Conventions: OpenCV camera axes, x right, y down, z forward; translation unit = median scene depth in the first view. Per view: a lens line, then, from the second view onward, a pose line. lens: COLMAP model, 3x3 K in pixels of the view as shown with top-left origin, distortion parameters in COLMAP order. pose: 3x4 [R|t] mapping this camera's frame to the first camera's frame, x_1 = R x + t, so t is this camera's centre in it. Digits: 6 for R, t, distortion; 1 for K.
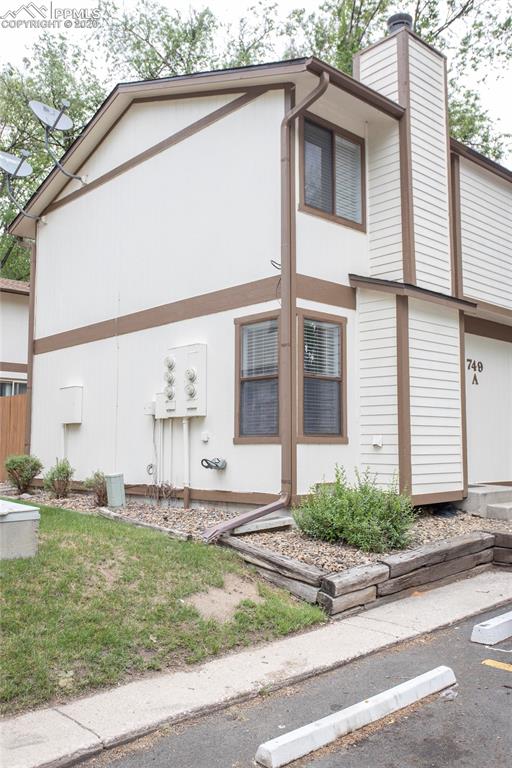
lens RADIAL K [[661.7, 0, 256.0], [0, 661.7, 384.0], [0, 0, 1]] dist [-0.002691, -0.001695]
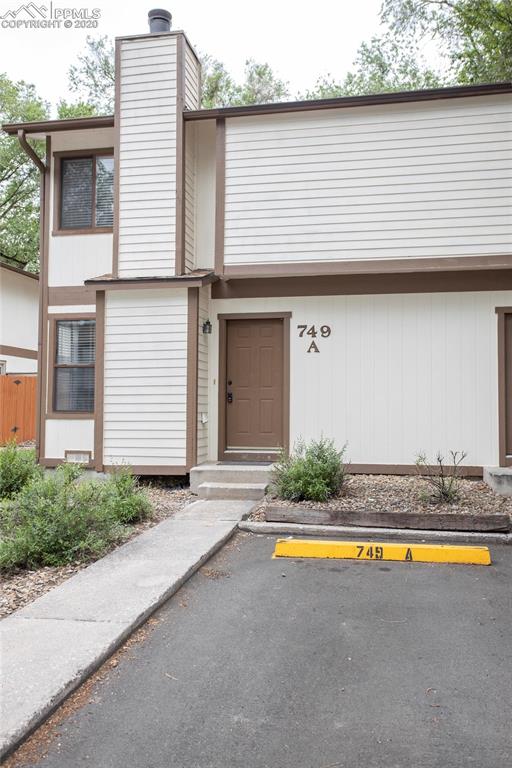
lens RADIAL K [[661.7, 0, 256.0], [0, 661.7, 384.0], [0, 0, 1]] dist [-0.002691, -0.001695]
pose [[0.596474, -0.033623, -0.801928, 1.213606], [0.073860, 0.997182, 0.013128, 0.030694], [0.799226, -0.067061, 0.597277, 0.496750]]
